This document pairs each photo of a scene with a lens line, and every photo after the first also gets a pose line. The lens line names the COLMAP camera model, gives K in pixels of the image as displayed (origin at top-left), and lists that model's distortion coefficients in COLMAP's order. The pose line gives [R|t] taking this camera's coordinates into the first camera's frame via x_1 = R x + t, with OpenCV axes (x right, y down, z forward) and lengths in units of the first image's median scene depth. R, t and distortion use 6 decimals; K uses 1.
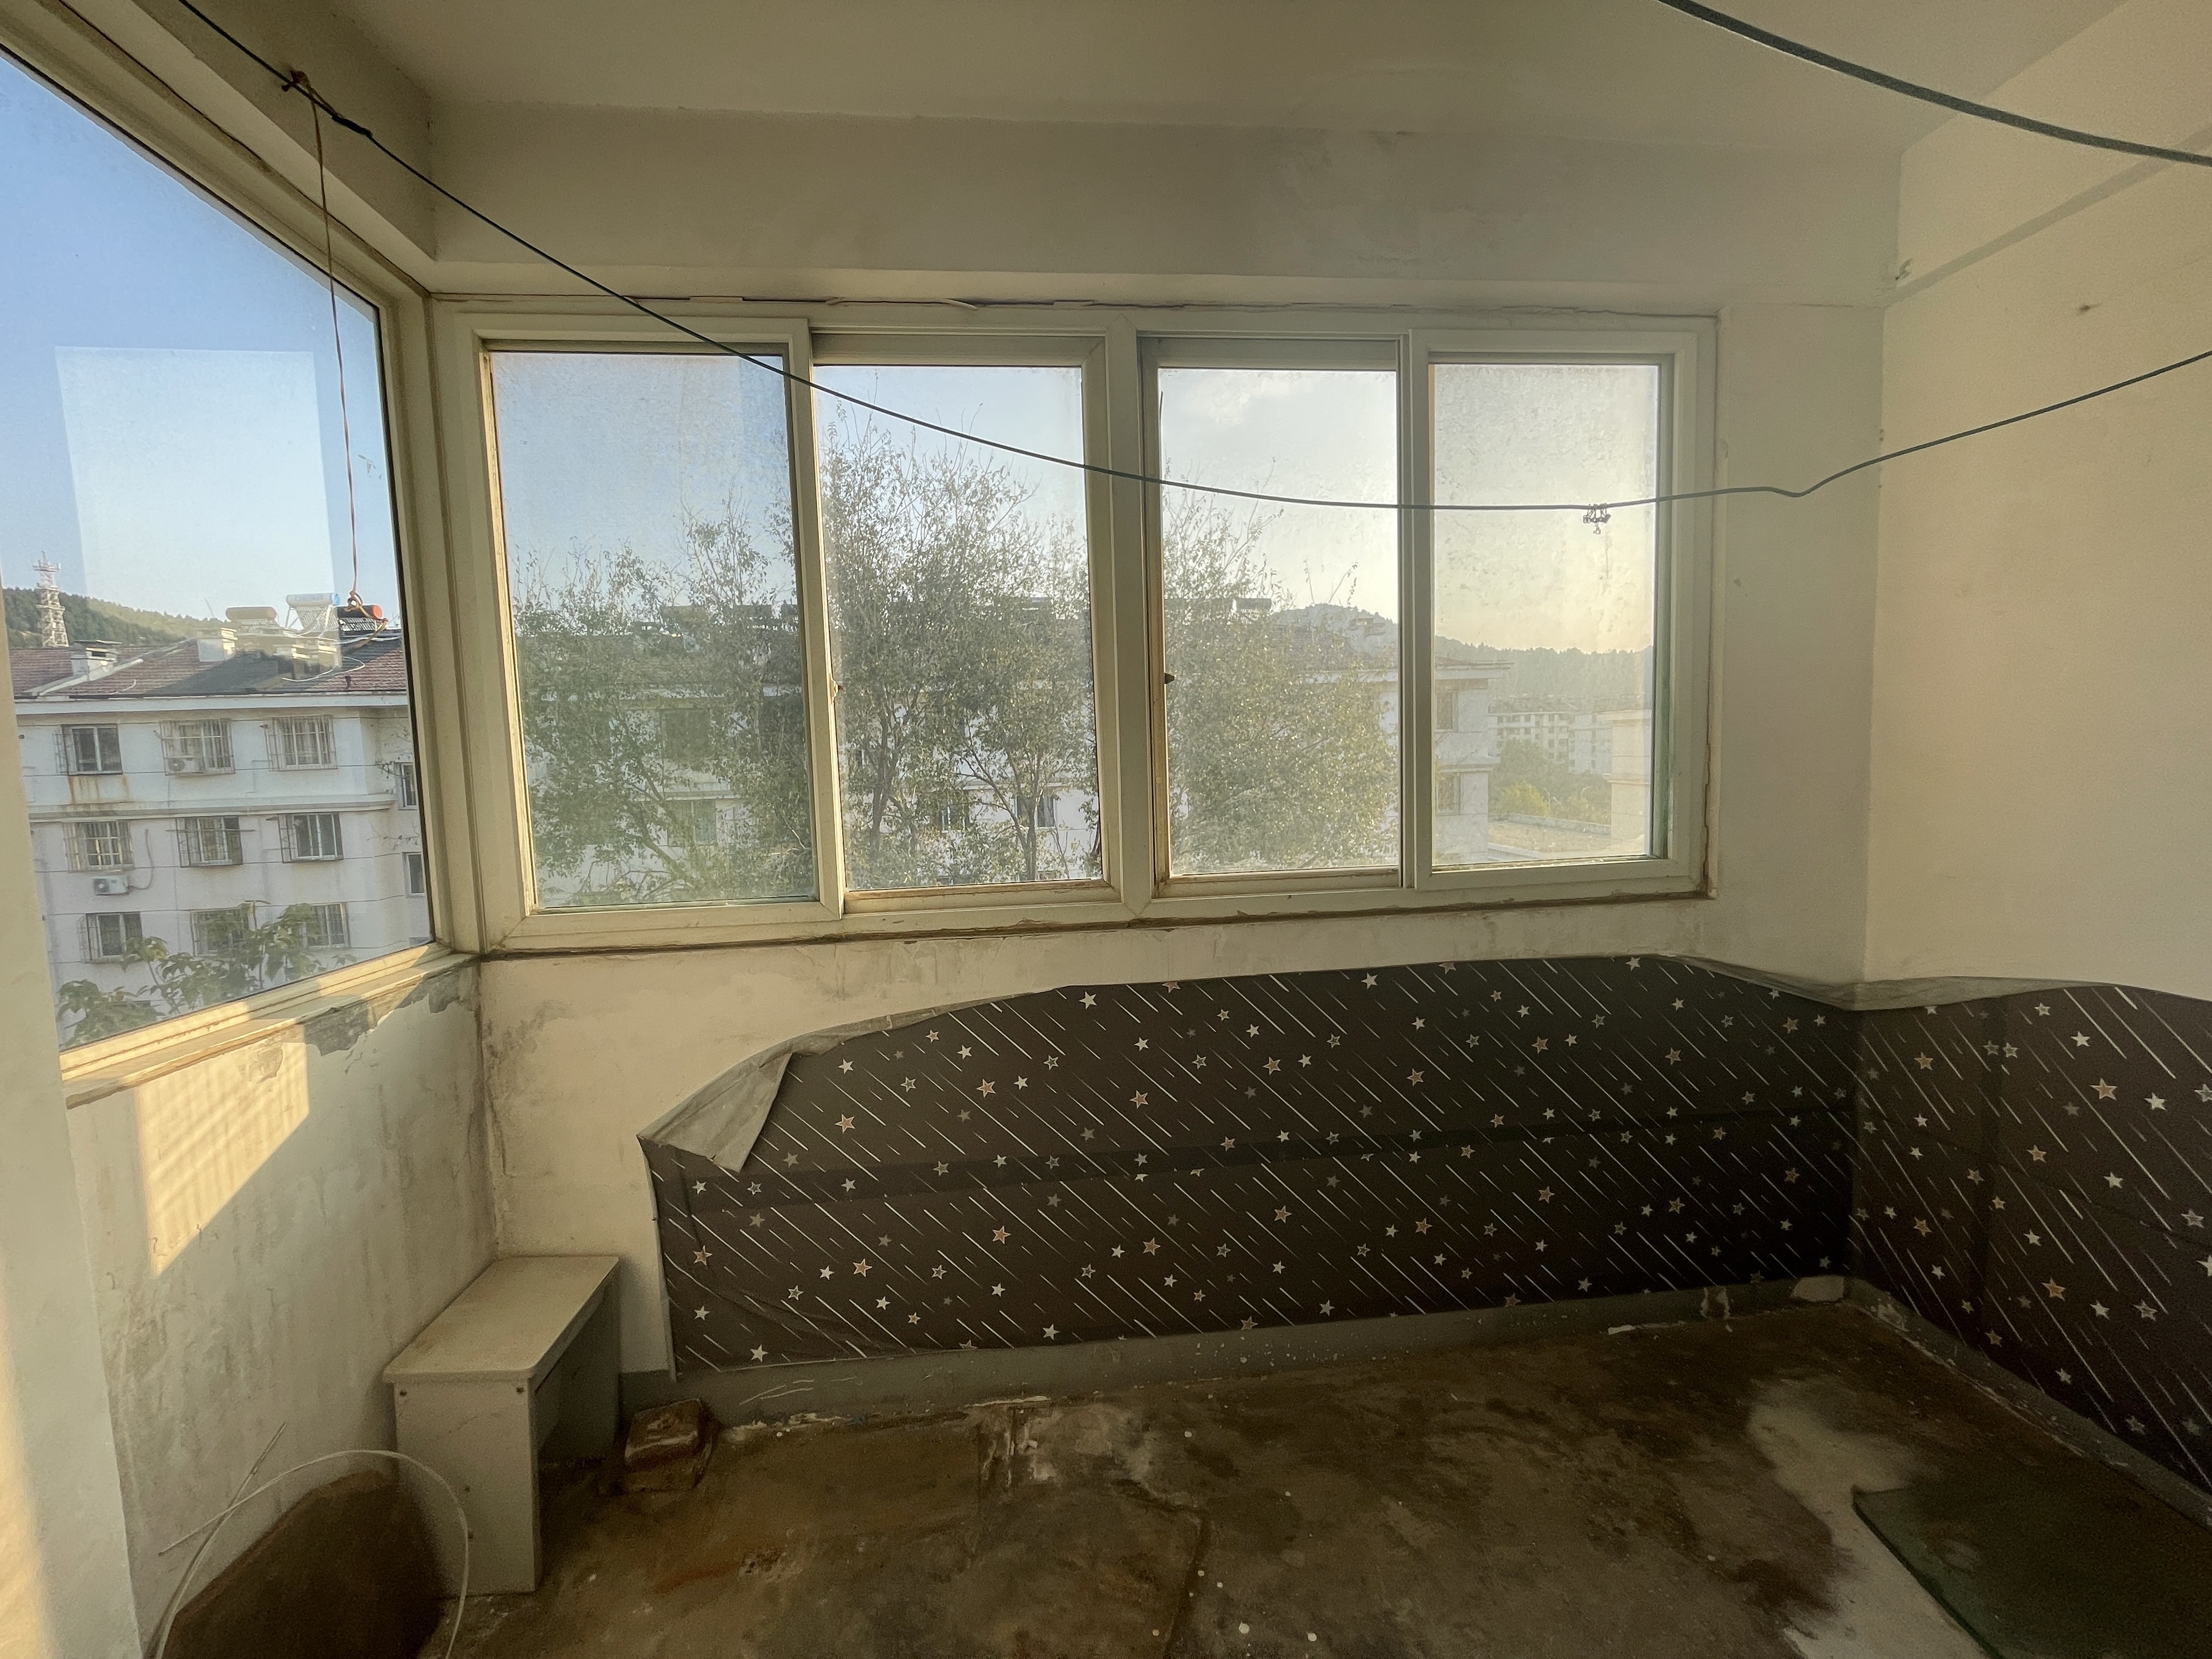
lens RADIAL K [[896.1, 0, 1106.8], [0, 896.1, 826.2], [0, 0, 1]] dist [0.000056, 0.000002]
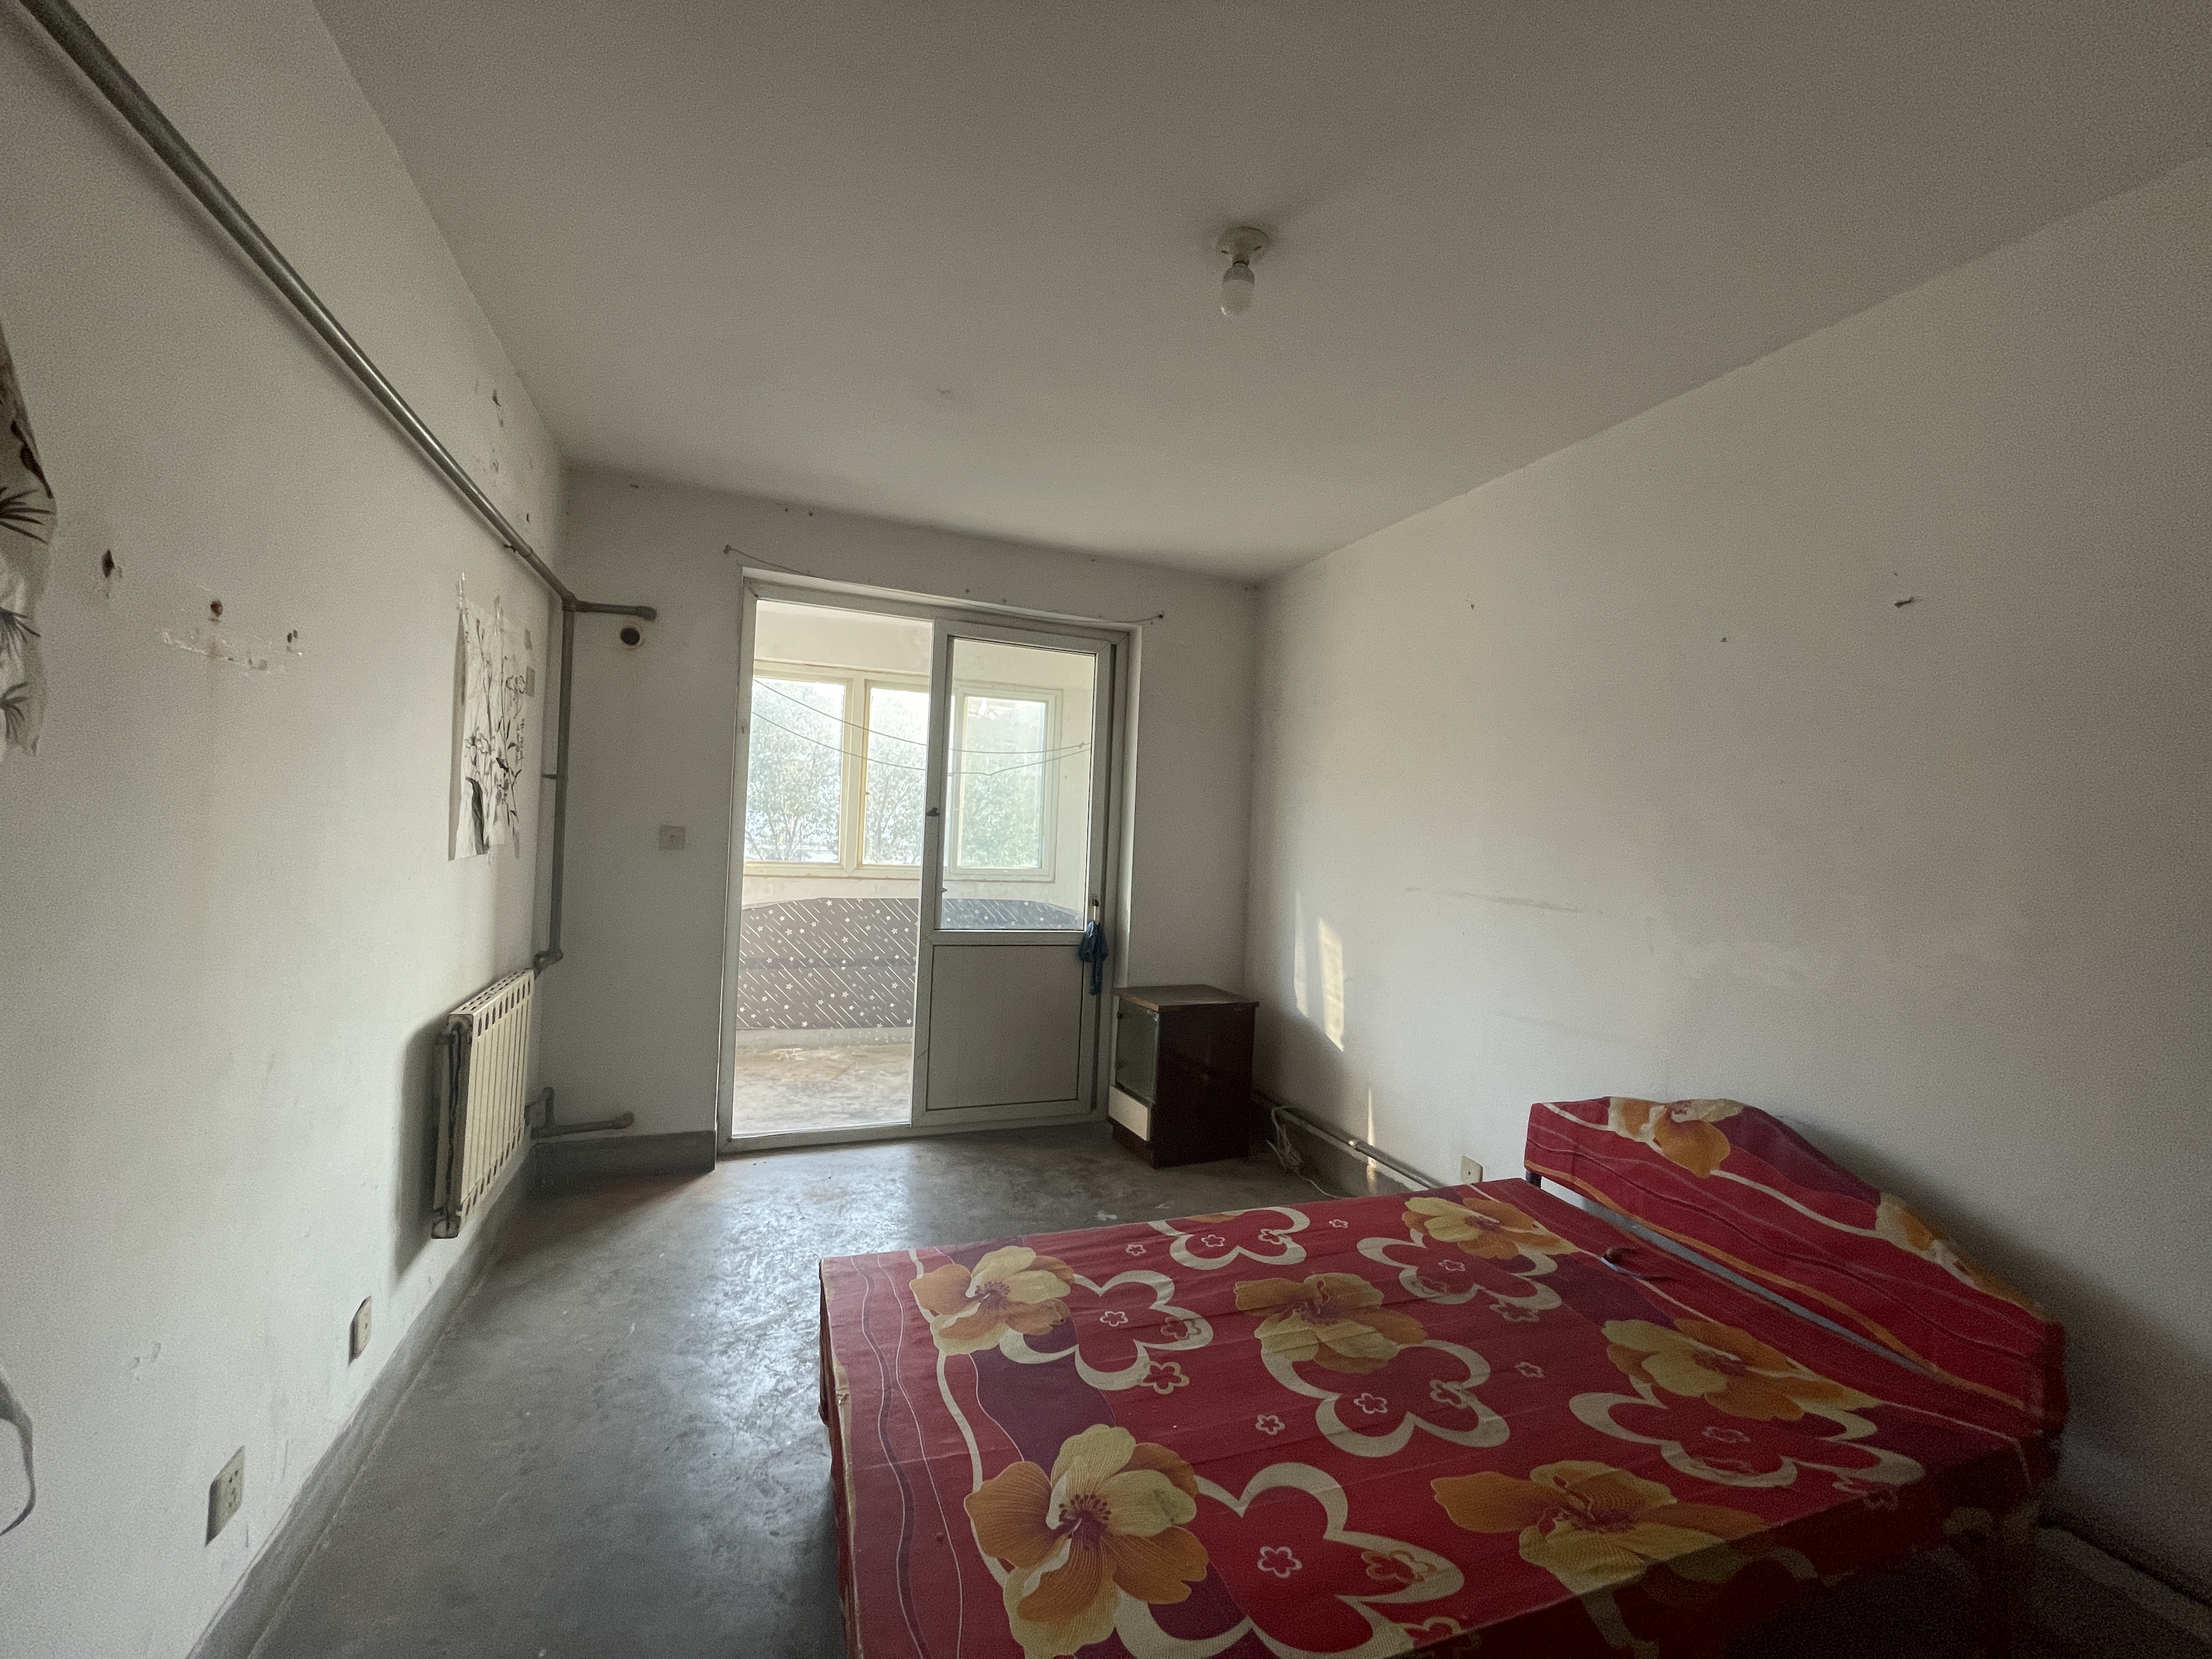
lens RADIAL K [[896.1, 0, 1109.0], [0, 896.1, 824.9], [0, 0, 1]] dist [0.000056, 0.000002]
pose [[0.960114, 0.076183, 0.269031, 0.047547], [-0.051483, 0.993882, -0.097711, 0.176488], [-0.274829, 0.079964, 0.958162, -1.964293]]
